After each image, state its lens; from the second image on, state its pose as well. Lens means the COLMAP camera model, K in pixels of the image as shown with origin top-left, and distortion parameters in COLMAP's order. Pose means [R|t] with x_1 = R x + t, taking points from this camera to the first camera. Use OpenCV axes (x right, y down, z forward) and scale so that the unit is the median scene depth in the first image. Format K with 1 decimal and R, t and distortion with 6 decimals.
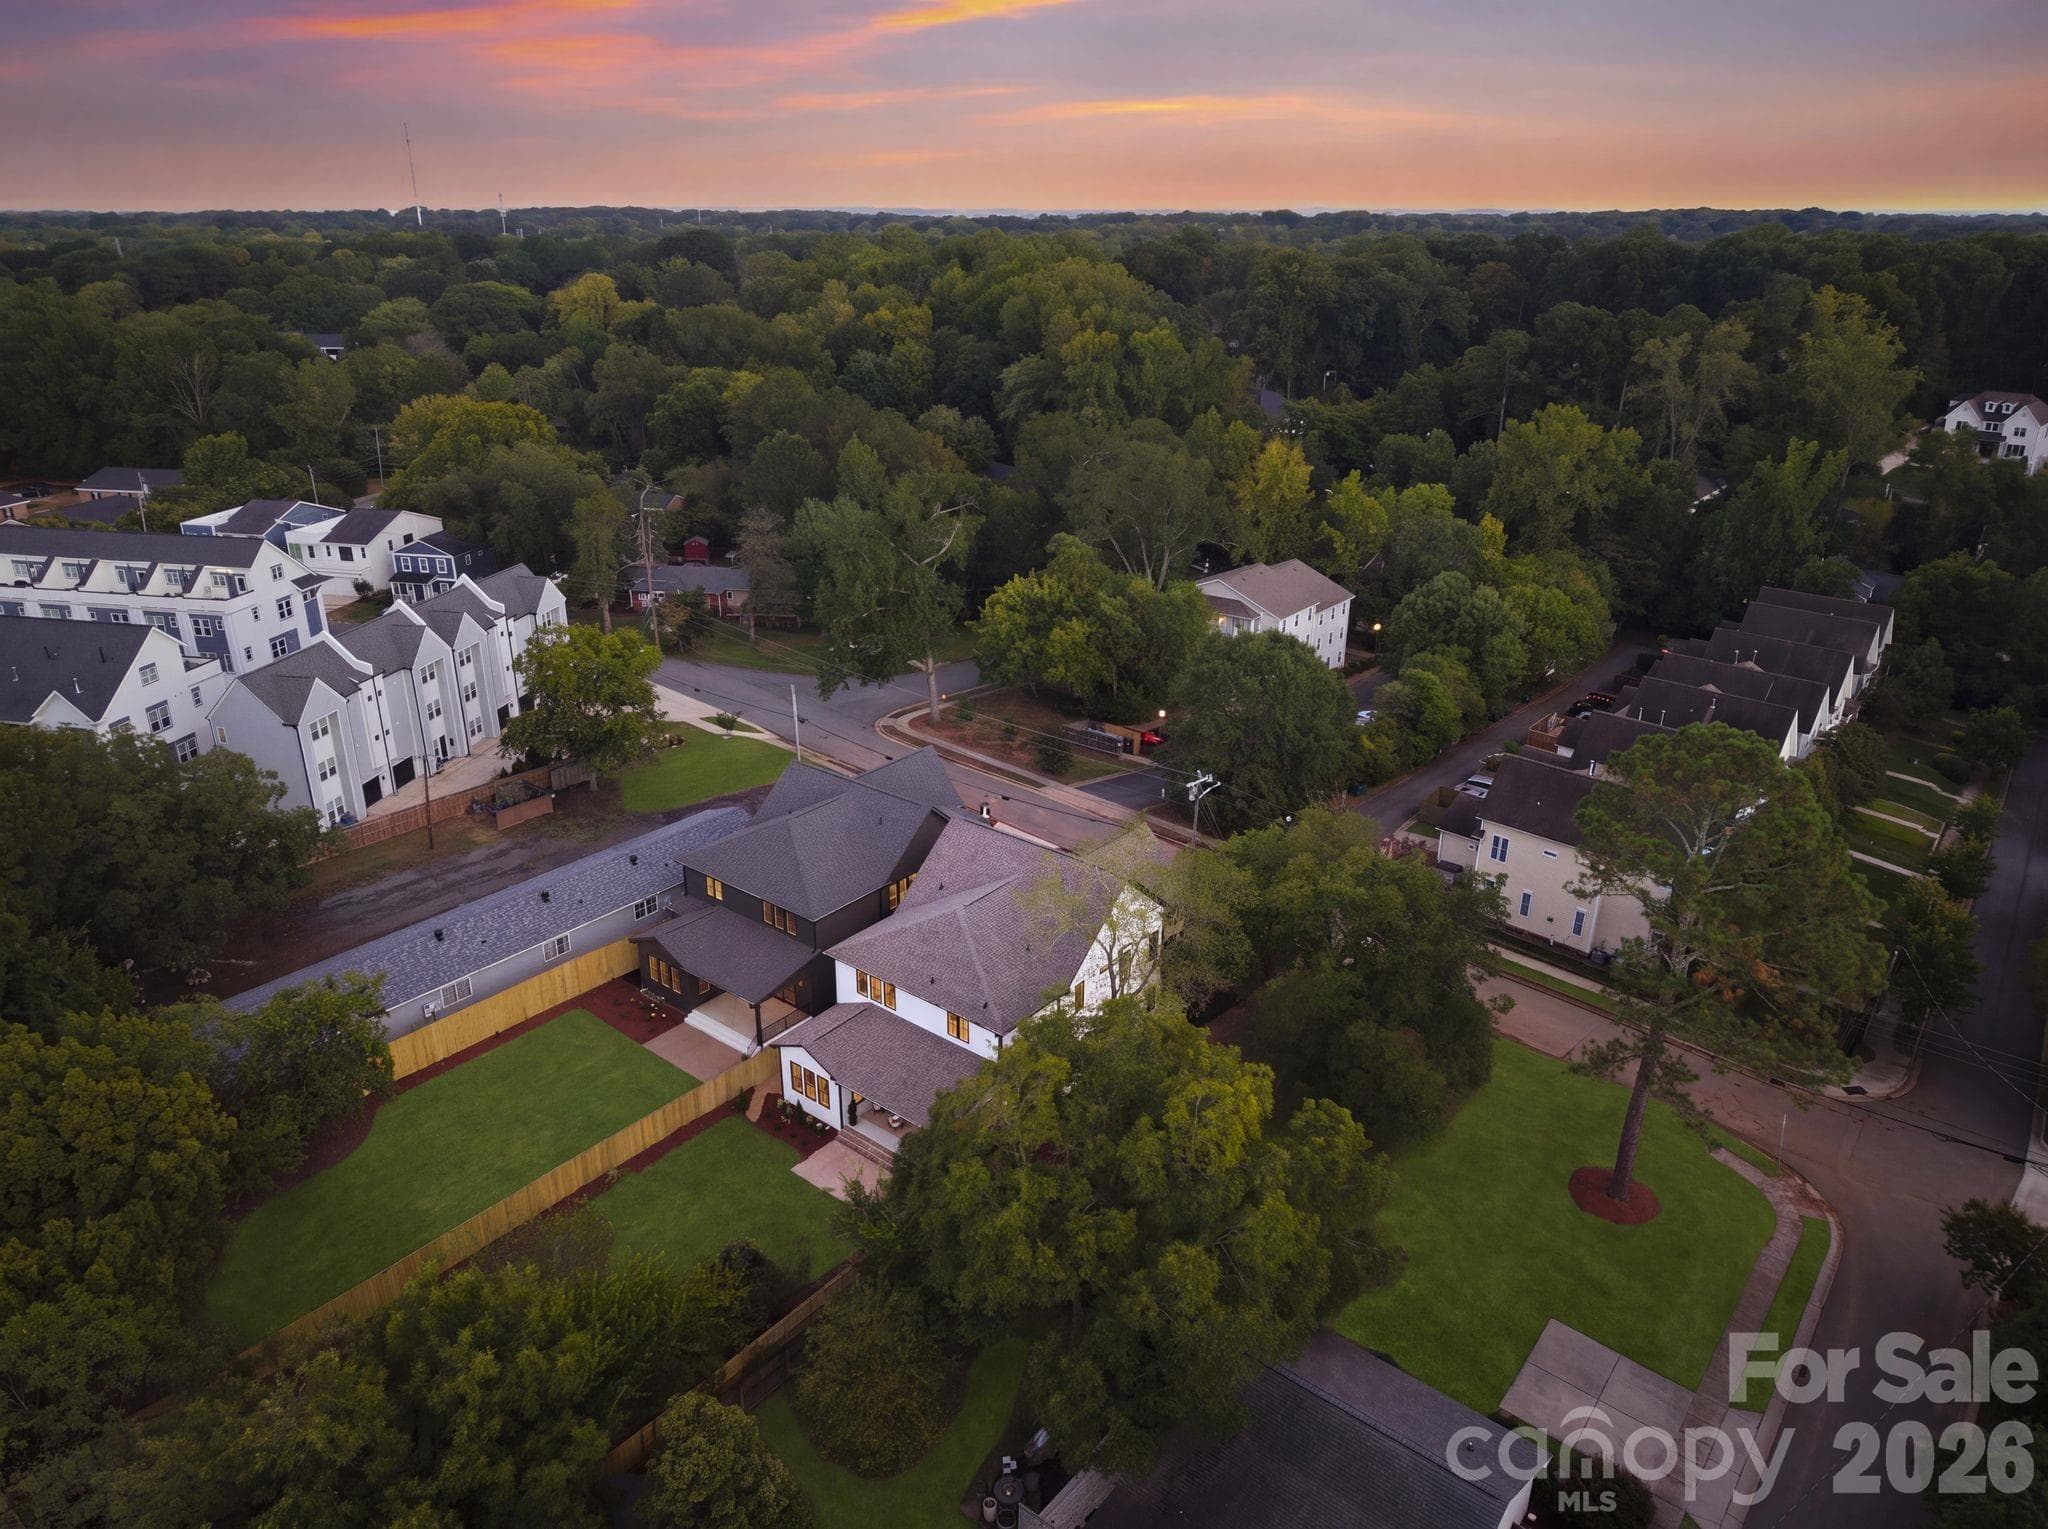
lens RADIAL K [[1378.7, 0, 1024.0], [0, 1378.7, 764.5], [0, 0, 1]] dist [0.034084, -0.052781]
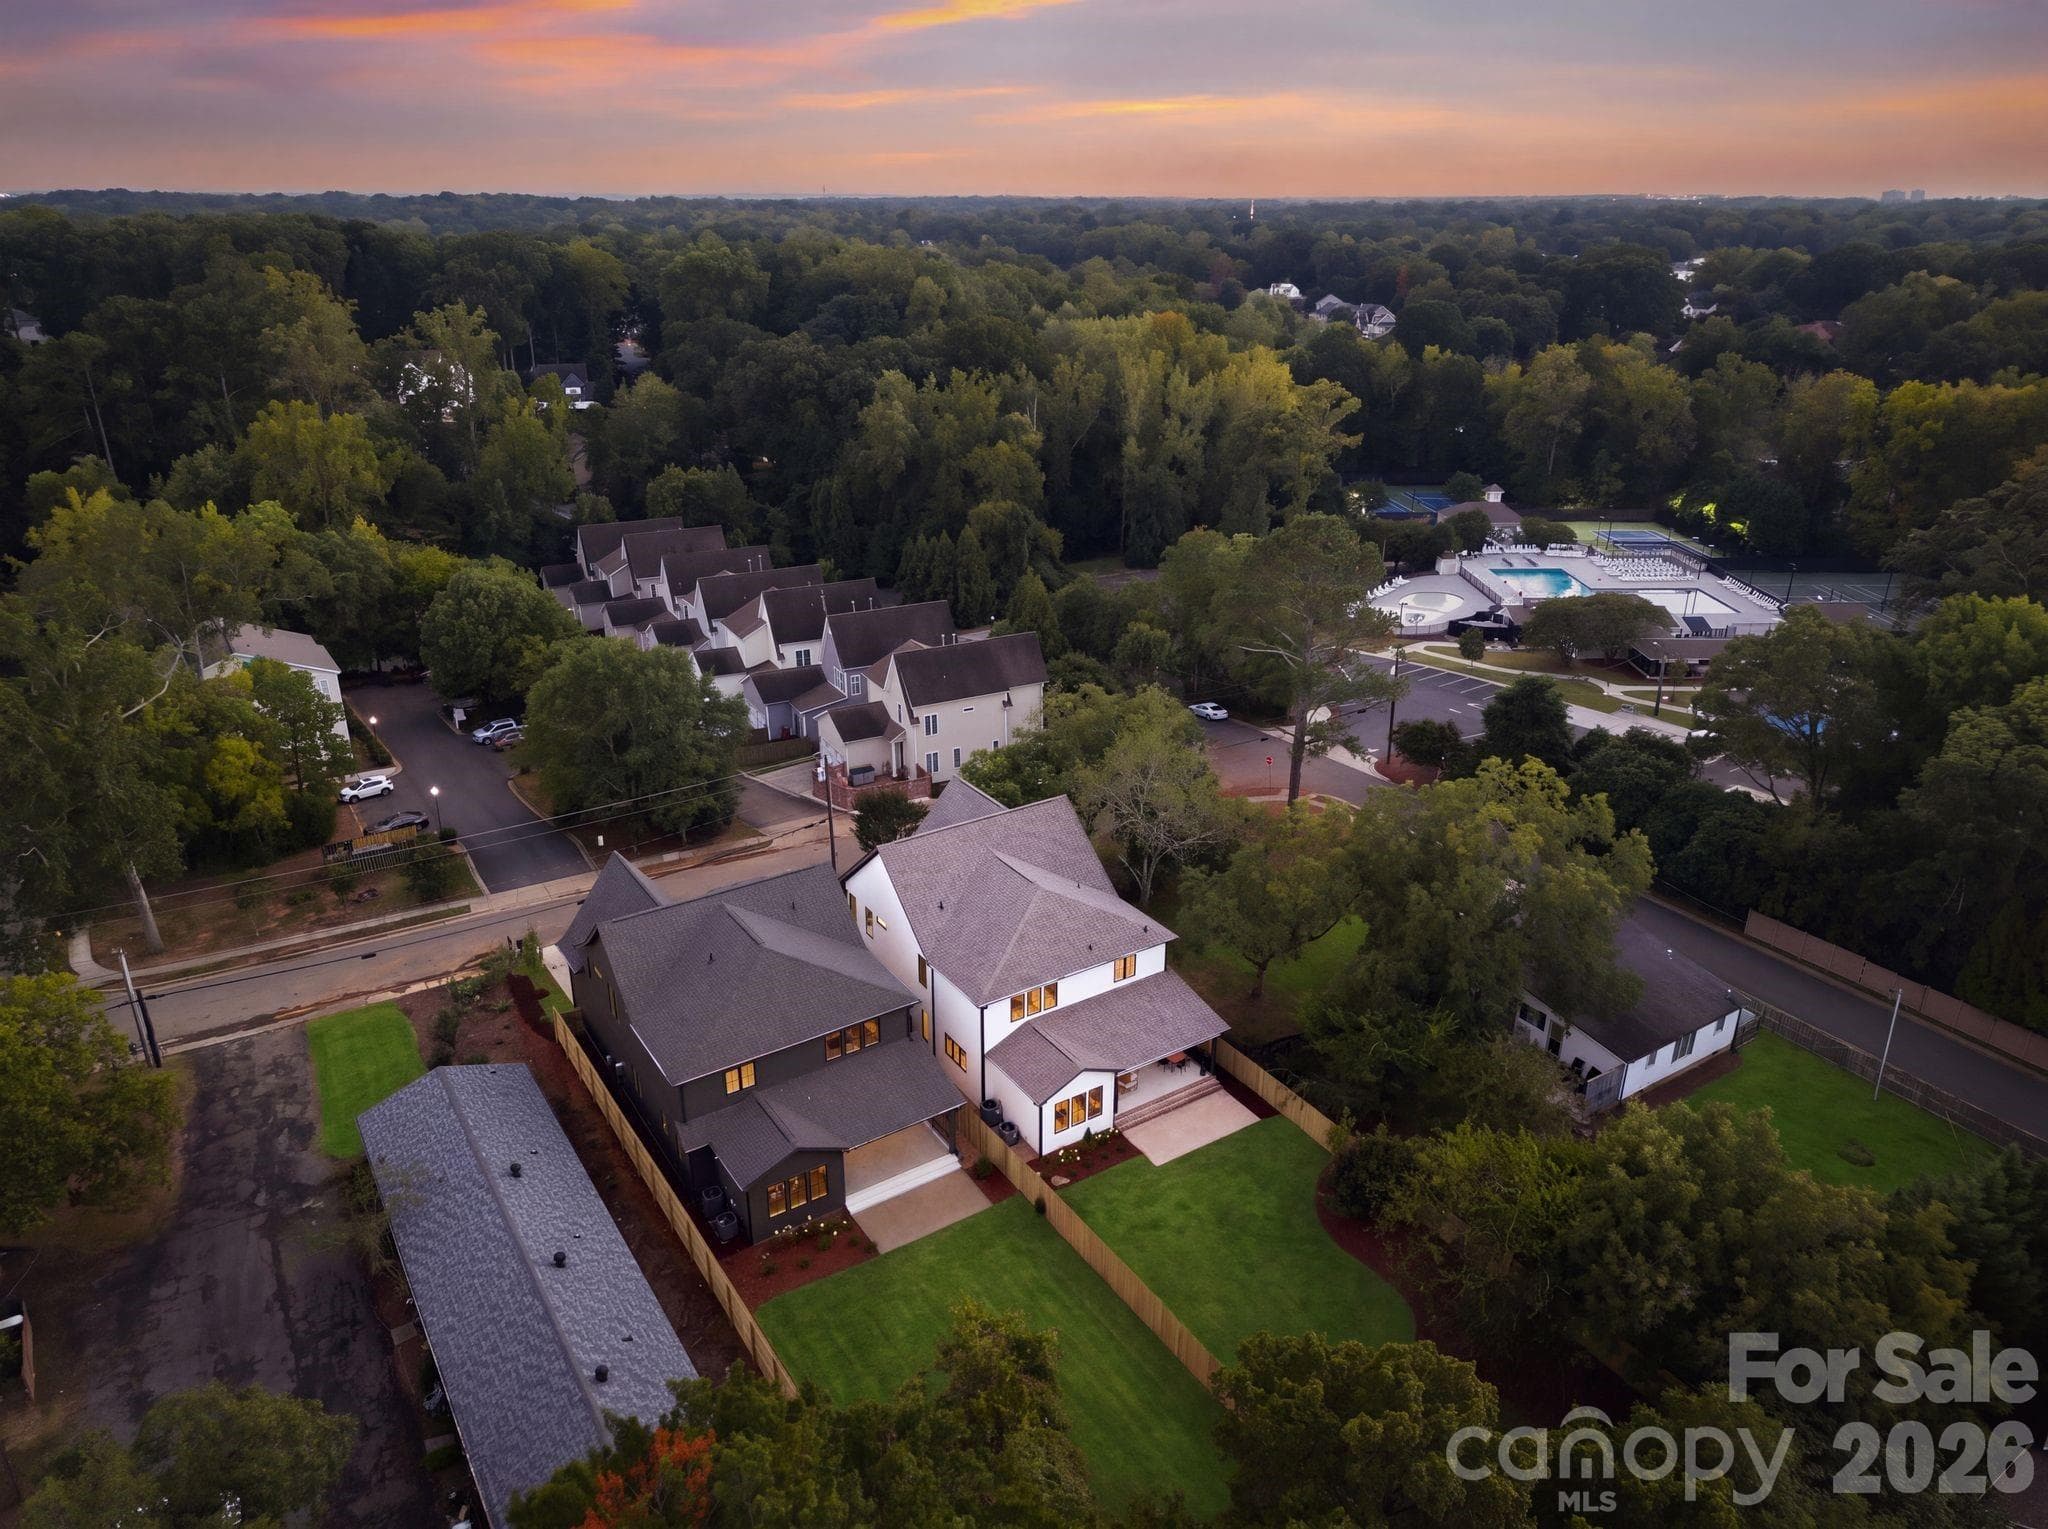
lens RADIAL K [[1378.7, 0, 1024.0], [0, 1378.7, 764.5], [0, 0, 1]] dist [0.034084, -0.052781]
pose [[0.288956, -0.362949, 0.885874, -0.799601], [0.352759, 0.900603, 0.253920, -0.208323], [-0.889981, 0.239128, 0.388268, 0.518926]]
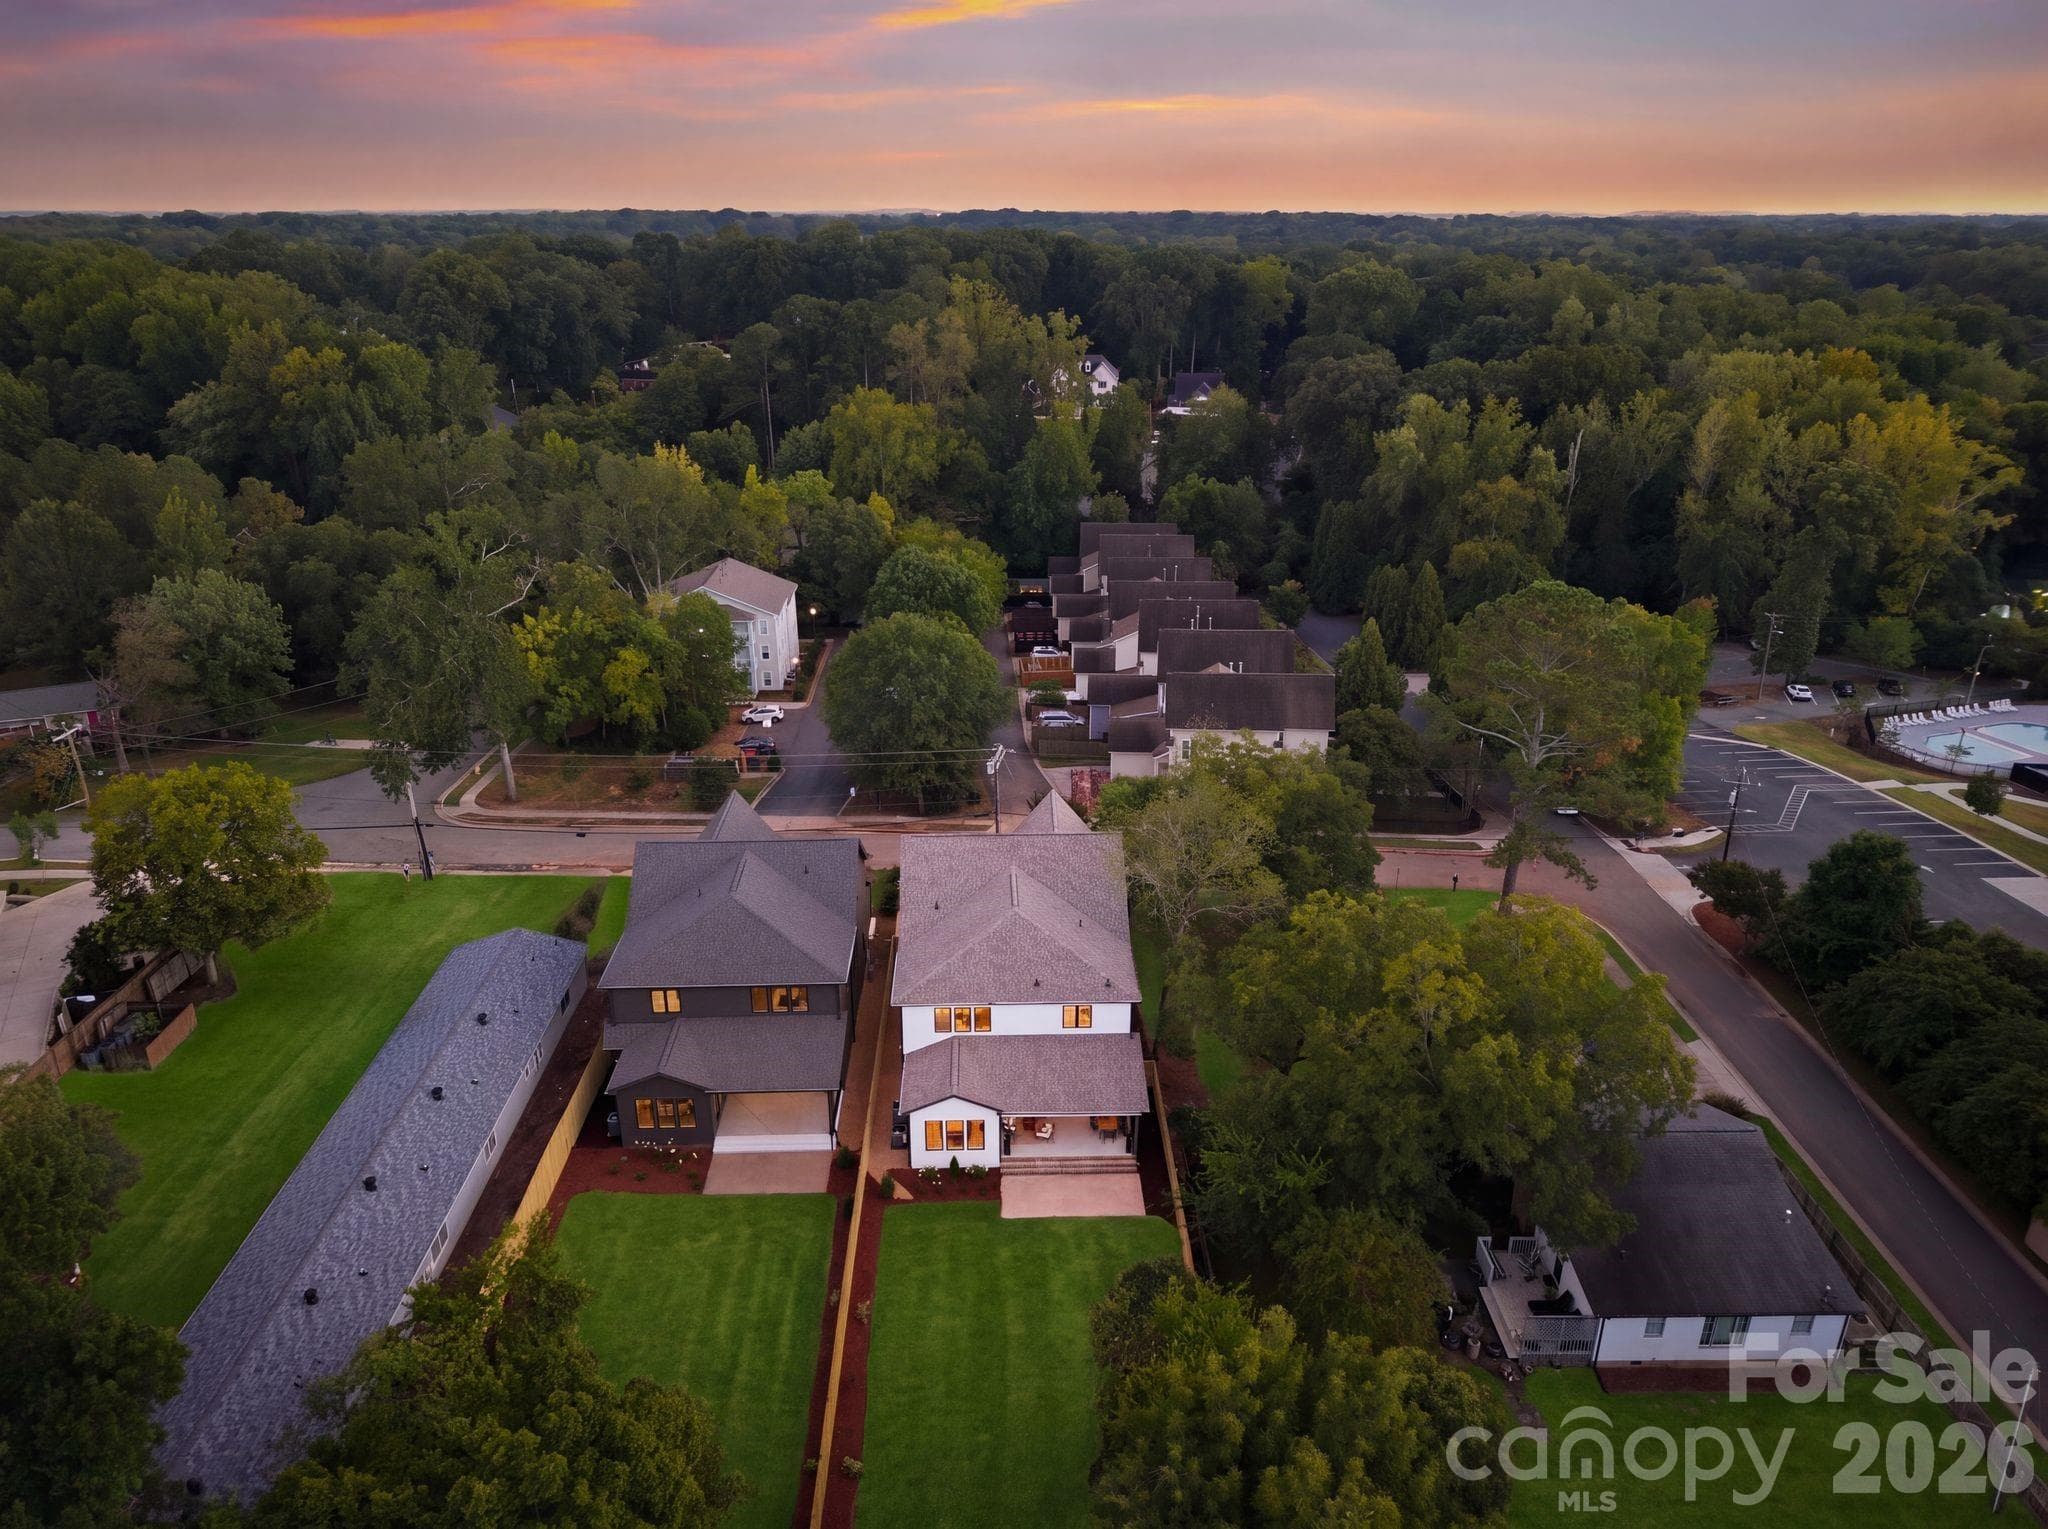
lens RADIAL K [[1378.7, 0, 1024.0], [0, 1378.7, 764.5], [0, 0, 1]] dist [0.034084, -0.052781]
pose [[0.753880, -0.242914, 0.610457, -0.546174], [0.242925, 0.966355, 0.084535, -0.070831], [-0.610453, 0.084566, 0.787525, 0.175225]]
